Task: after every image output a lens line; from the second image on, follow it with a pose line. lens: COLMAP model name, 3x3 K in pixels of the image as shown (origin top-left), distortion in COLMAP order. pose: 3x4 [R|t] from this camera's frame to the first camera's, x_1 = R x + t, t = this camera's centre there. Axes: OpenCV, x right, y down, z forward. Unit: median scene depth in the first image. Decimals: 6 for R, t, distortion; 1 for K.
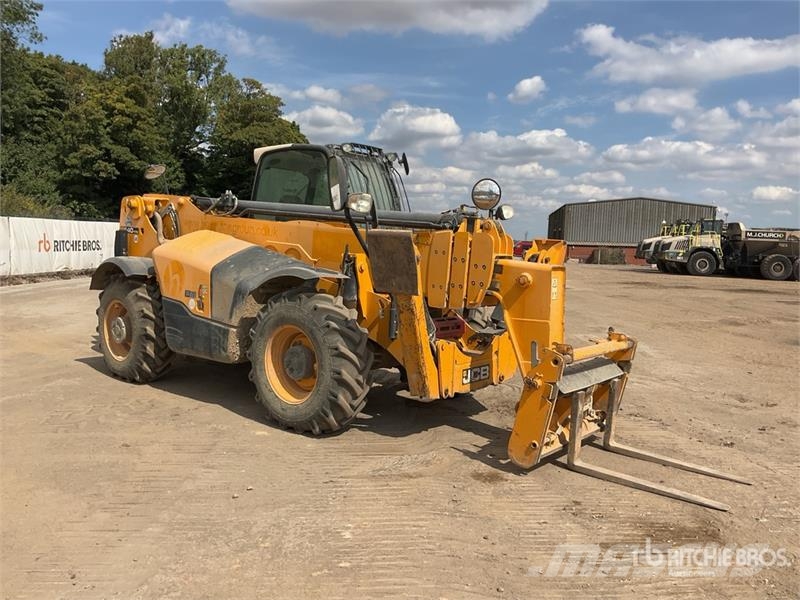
lens RADIAL K [[654.2, 0, 393.9], [0, 654.2, 300.3], [0, 0, 1]] dist [0.050820, -0.126971]
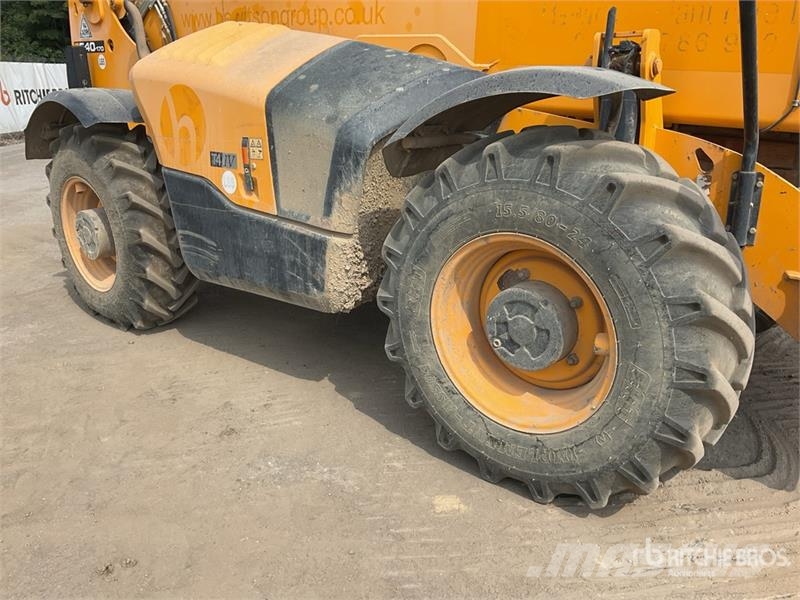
lens RADIAL K [[665.5, 0, 382.6], [0, 665.5, 299.6], [0, 0, 1]] dist [0.072032, -0.141316]
pose [[0.997969, -0.051227, -0.037851, -0.184333], [0.058521, 0.972041, 0.227401, -0.014032], [0.025144, -0.229154, 0.973065, 0.522297]]
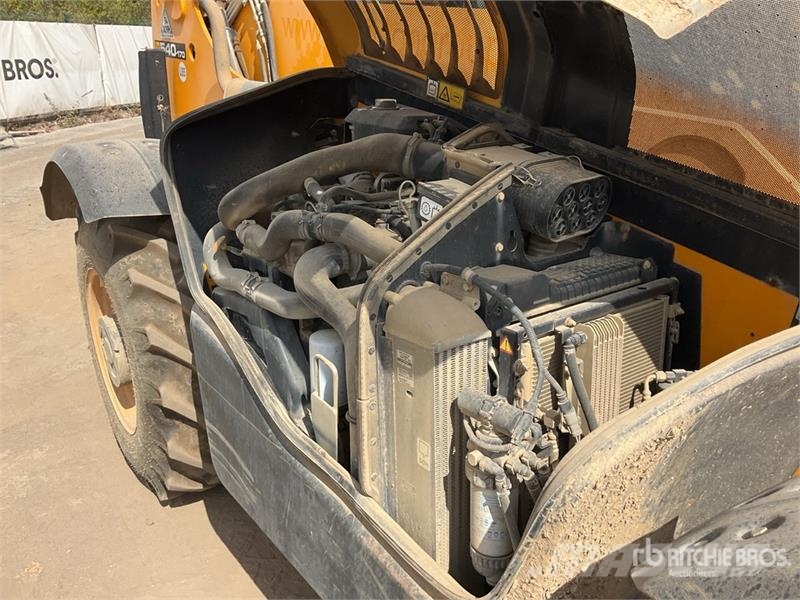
lens RADIAL K [[654.2, 0, 393.9], [0, 654.2, 300.3], [0, 0, 1]] dist [0.050820, -0.126971]
pose [[0.975299, 0.066104, -0.210767, -0.215339], [-0.003596, 0.958797, 0.284069, -0.096398], [0.220861, -0.276294, 0.935351, 0.790080]]
